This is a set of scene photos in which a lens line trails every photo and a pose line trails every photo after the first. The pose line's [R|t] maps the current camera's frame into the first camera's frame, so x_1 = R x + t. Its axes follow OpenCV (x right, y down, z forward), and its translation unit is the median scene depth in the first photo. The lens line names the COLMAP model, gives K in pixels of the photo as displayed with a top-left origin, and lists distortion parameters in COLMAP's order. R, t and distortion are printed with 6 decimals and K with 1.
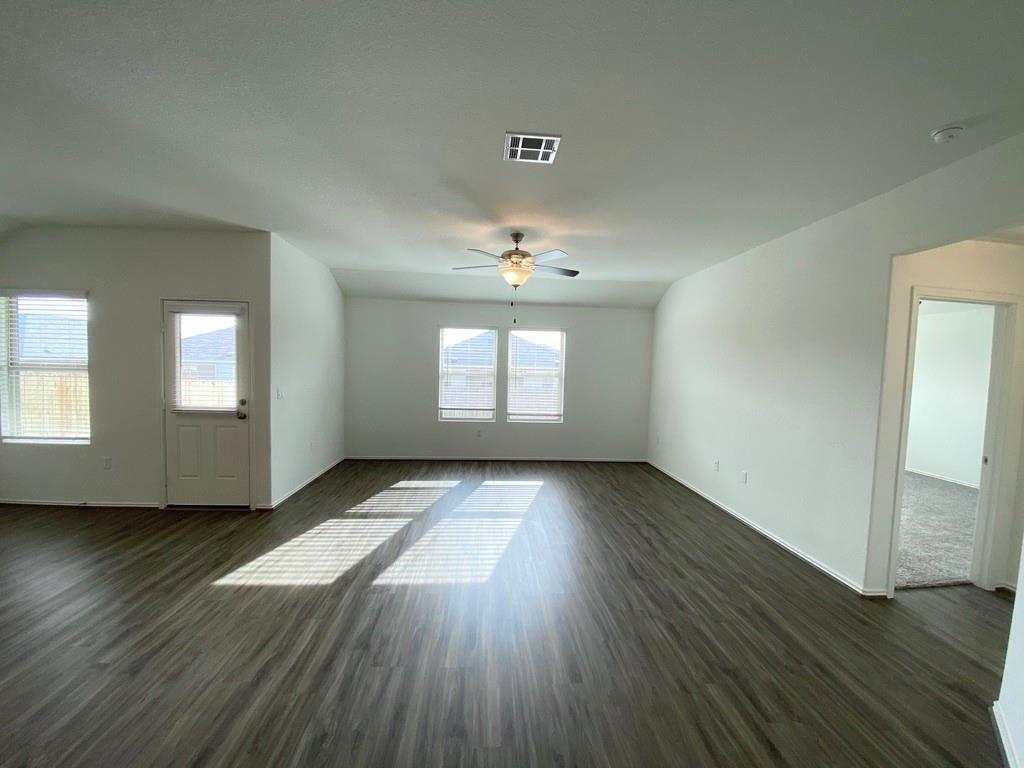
lens RADIAL K [[404.5, 0, 512.0], [0, 404.5, 384.0], [0, 0, 1]] dist [0.001963, -0.010933]
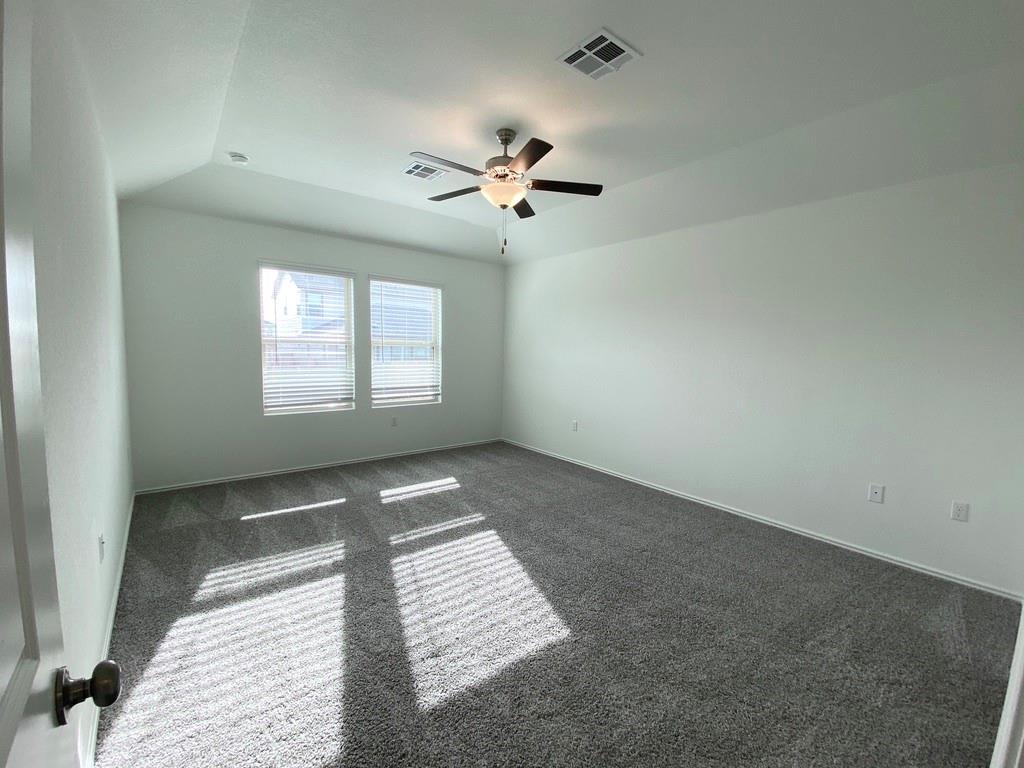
lens RADIAL K [[447.2, 0, 512.0], [0, 447.2, 384.0], [0, 0, 1]] dist [-0.000598, -0.000350]
pose [[0.815189, -0.053041, 0.576761, -0.395787], [0.026233, 0.998157, 0.054717, 0.019730], [-0.578601, -0.029474, 0.815078, 0.297456]]
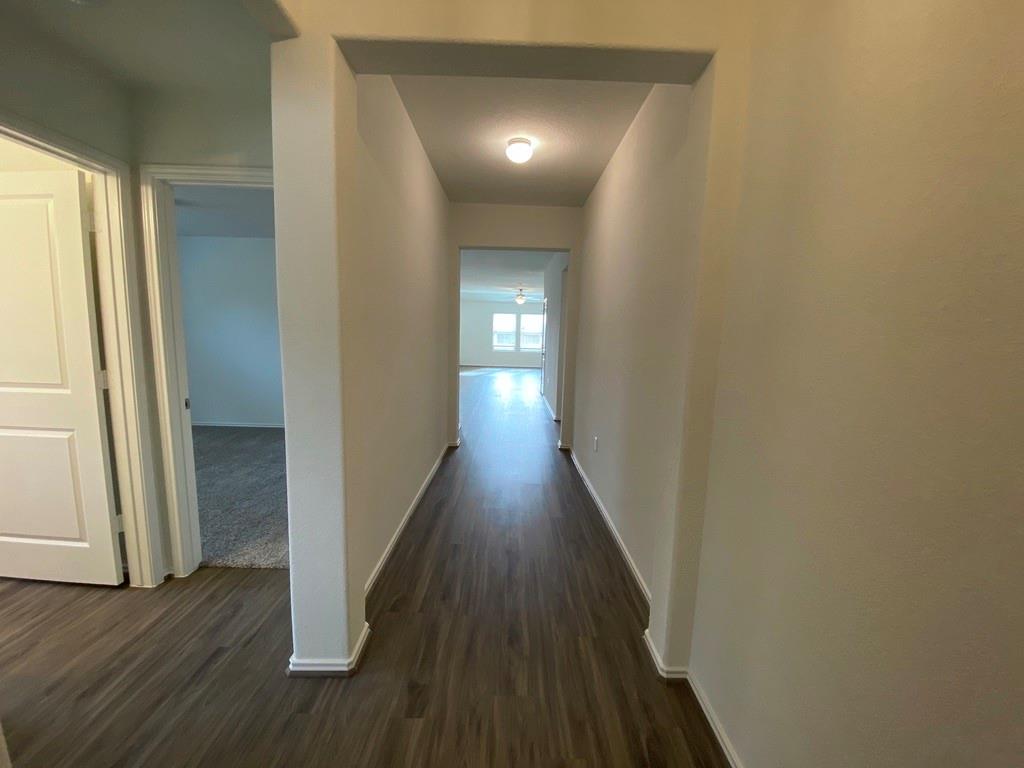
lens RADIAL K [[404.5, 0, 512.0], [0, 404.5, 384.0], [0, 0, 1]] dist [0.001963, -0.010933]
pose [[0.998002, 0.013062, -0.061816, 0.142172], [-0.008579, 0.997350, 0.072249, 0.168051], [0.062596, -0.071575, 0.995469, -2.222930]]
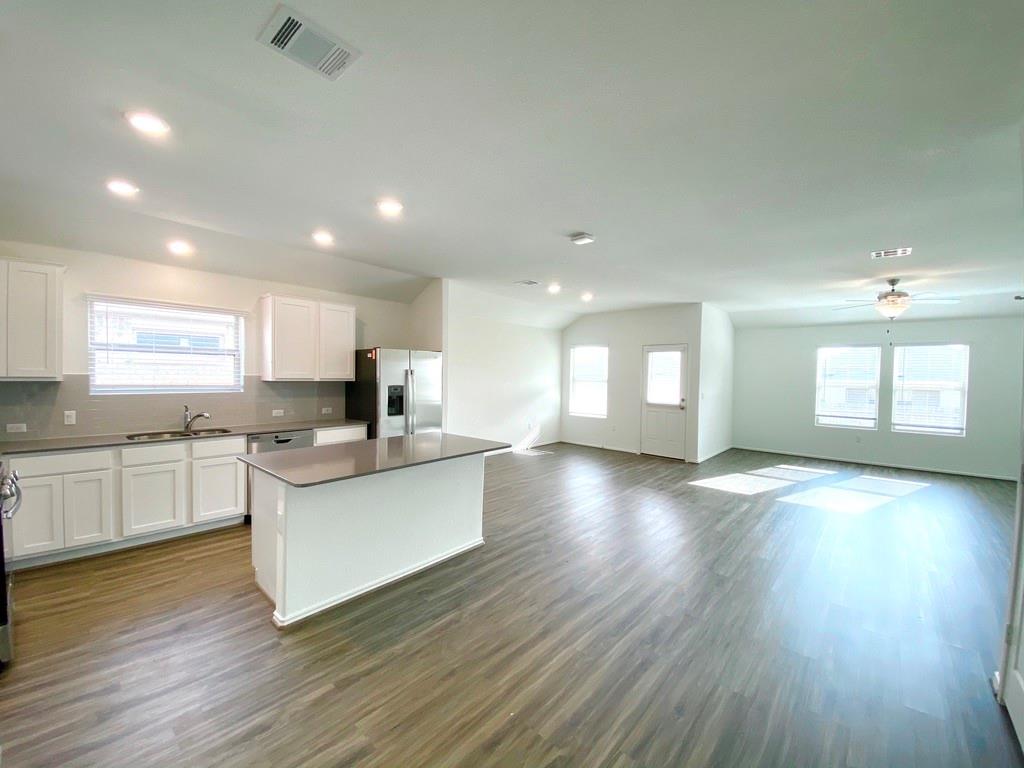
lens RADIAL K [[404.5, 0, 512.0], [0, 404.5, 384.0], [0, 0, 1]] dist [0.001963, -0.010933]
pose [[0.693807, 0.003060, -0.720154, 0.083420], [-0.032500, 0.999105, -0.027065, 0.043597], [0.719427, 0.042183, 0.693286, -0.711791]]
